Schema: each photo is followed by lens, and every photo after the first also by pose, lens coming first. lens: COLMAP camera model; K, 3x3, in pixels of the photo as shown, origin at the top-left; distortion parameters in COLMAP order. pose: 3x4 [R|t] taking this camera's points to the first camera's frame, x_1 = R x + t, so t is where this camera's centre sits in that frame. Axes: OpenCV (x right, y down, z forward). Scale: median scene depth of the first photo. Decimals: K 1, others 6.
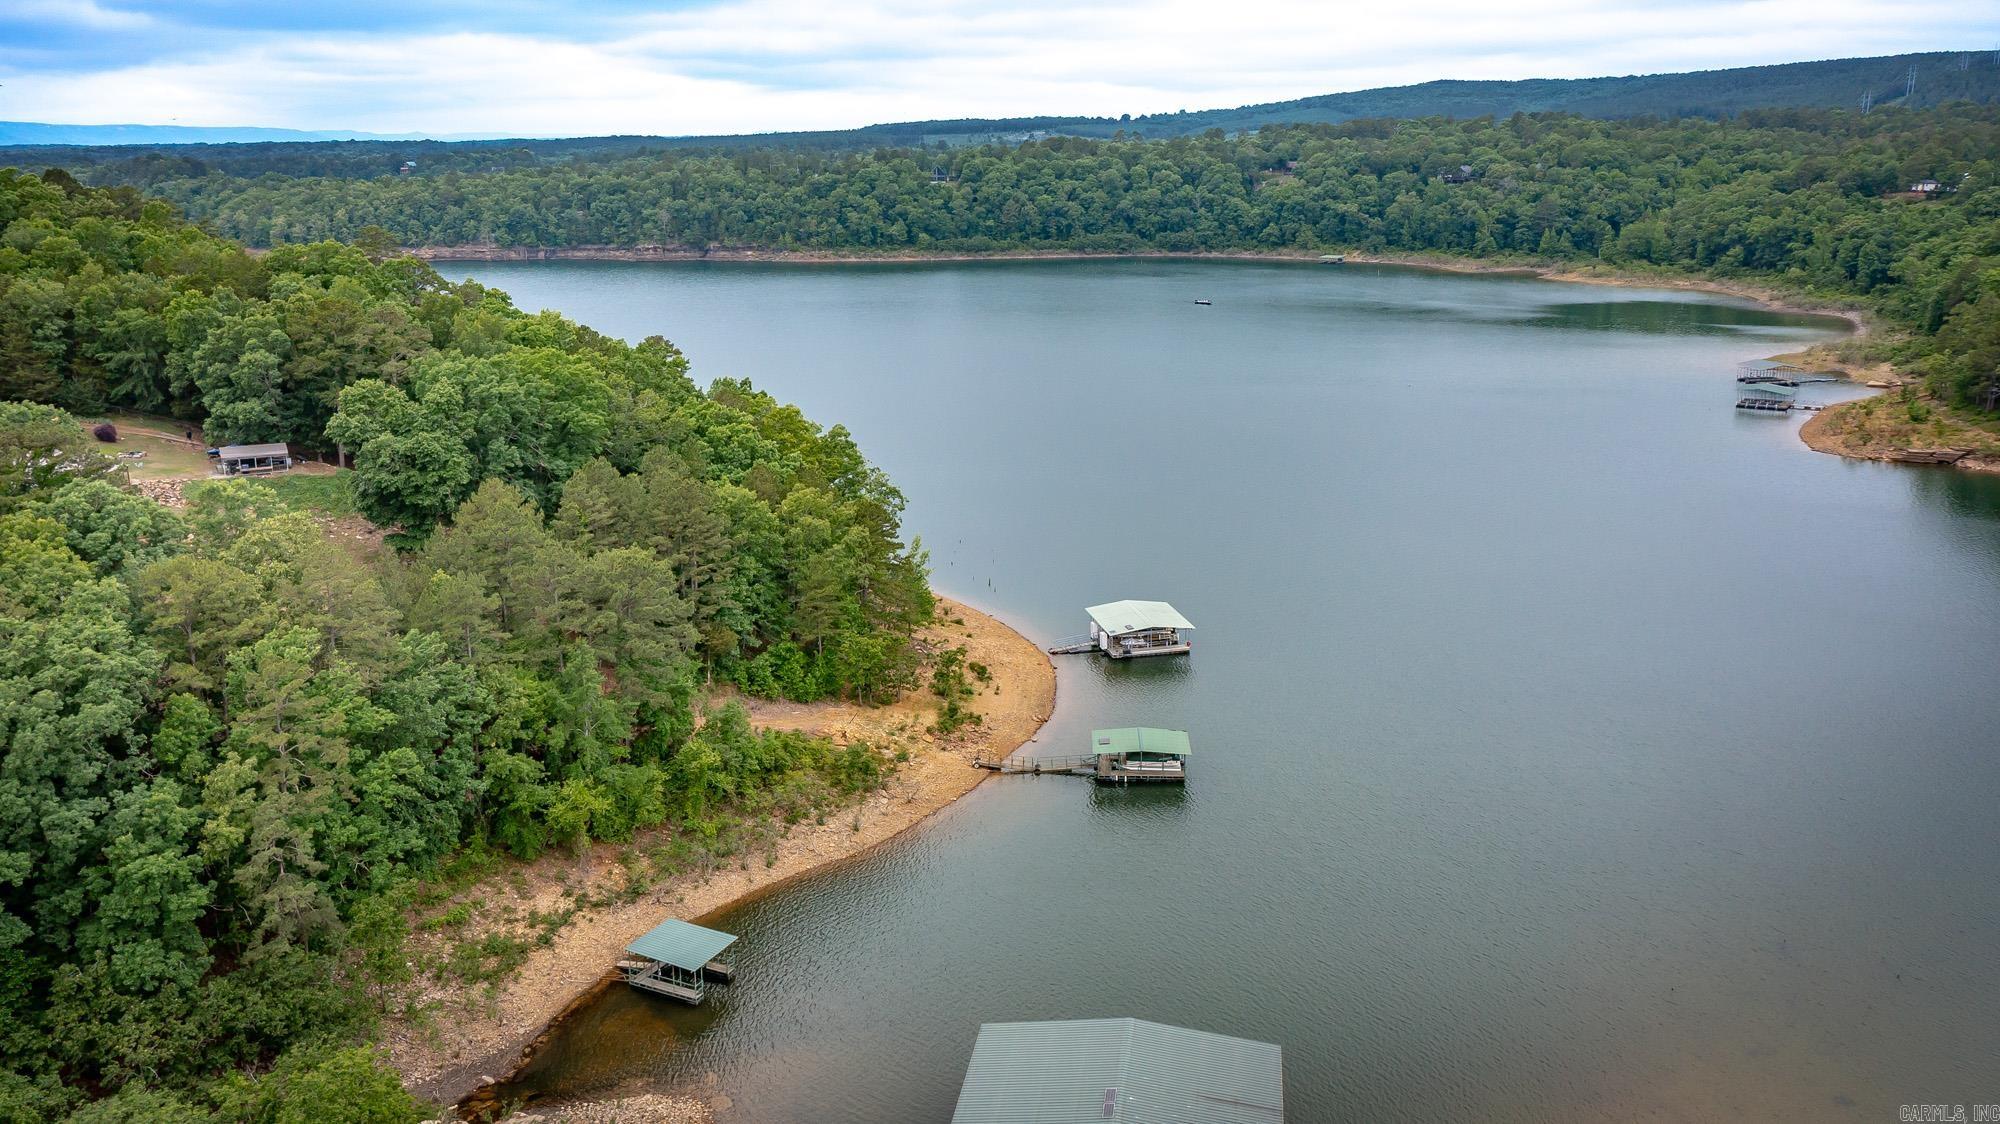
lens RADIAL K [[1649.0, 0, 1000.0], [0, 1649.0, 562.0], [0, 0, 1]] dist [0.002529, -0.002868]
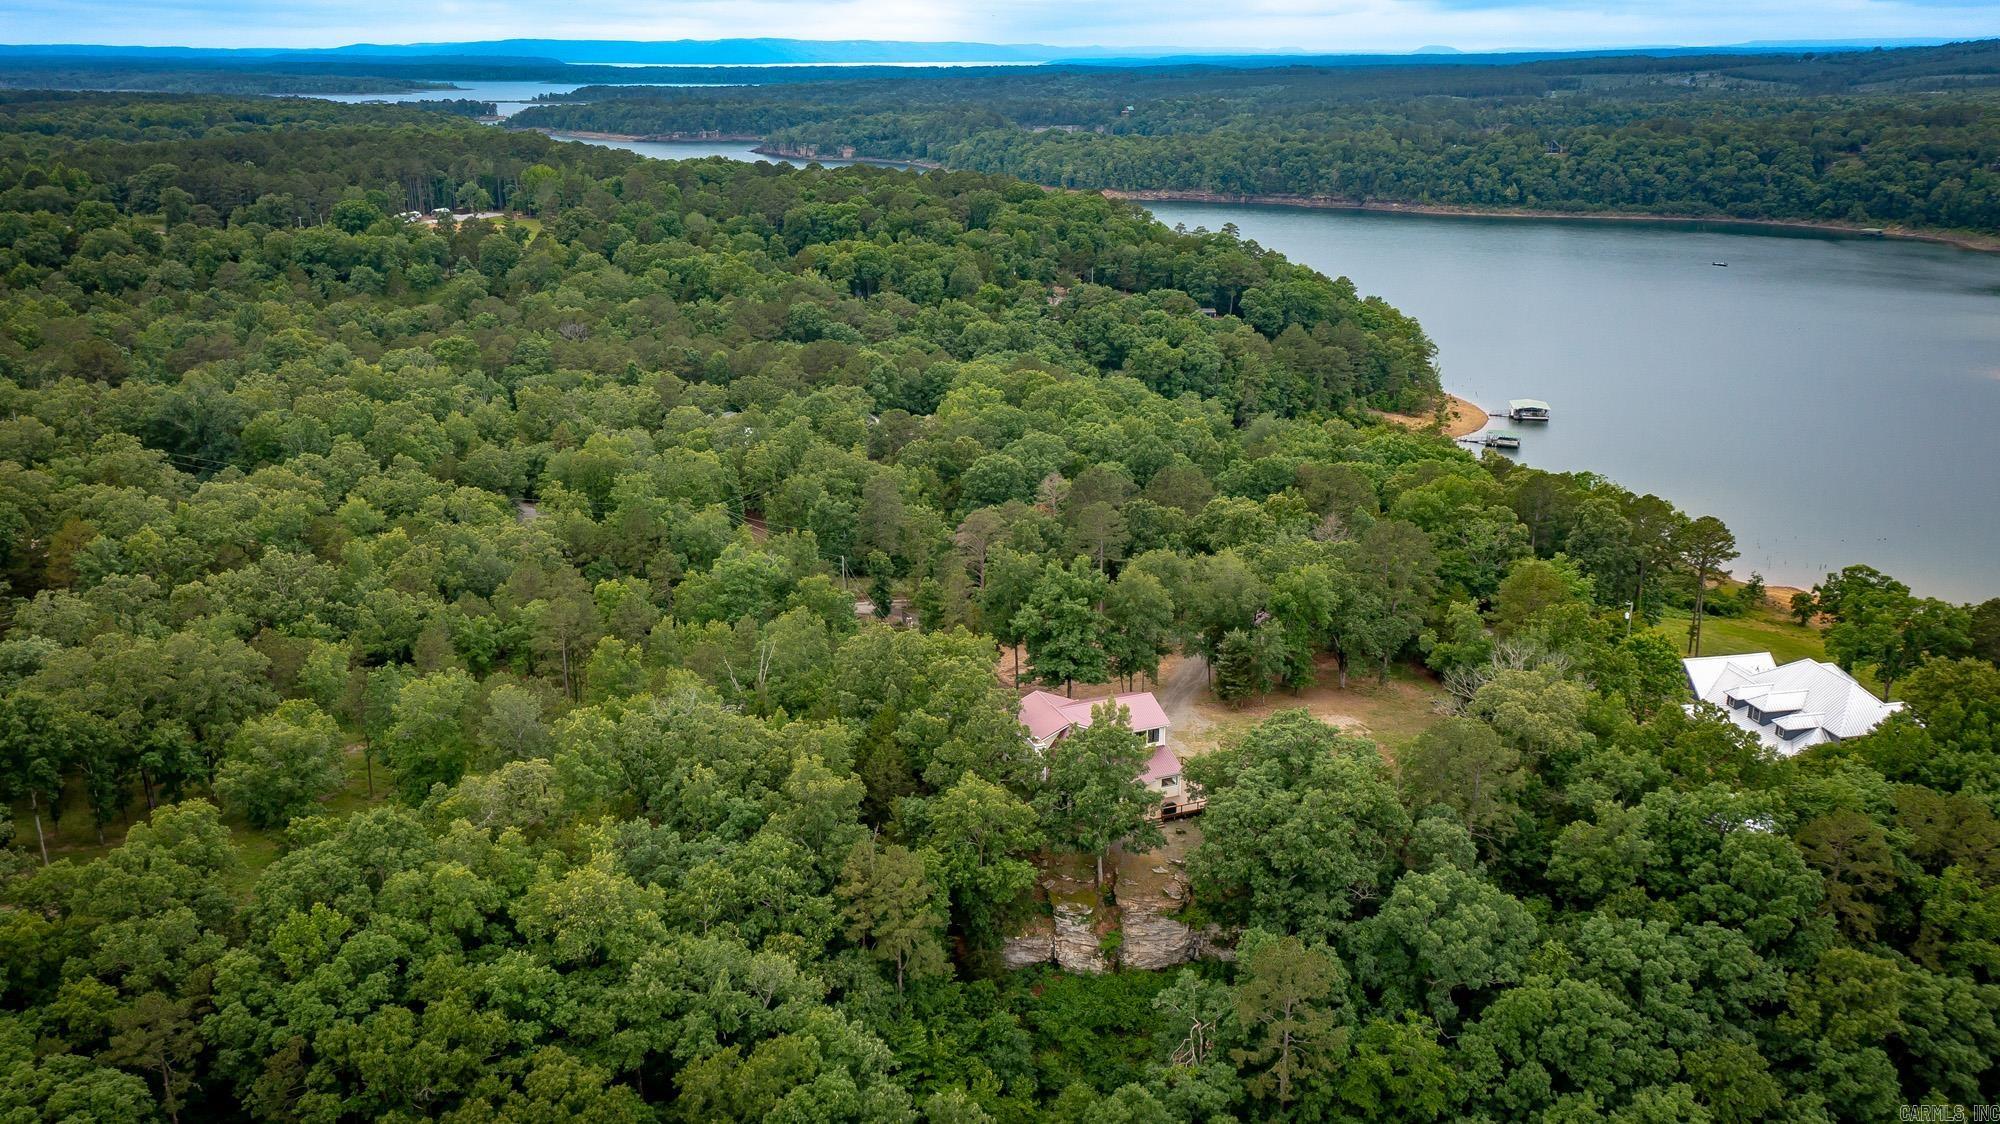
lens RADIAL K [[1649.0, 0, 1000.0], [0, 1649.0, 562.0], [0, 0, 1]] dist [0.002529, -0.002868]
pose [[0.927634, 0.120343, -0.353573, 0.058766], [-0.102877, 0.992377, 0.067861, 0.042666], [0.359044, -0.026575, 0.932942, -0.371840]]
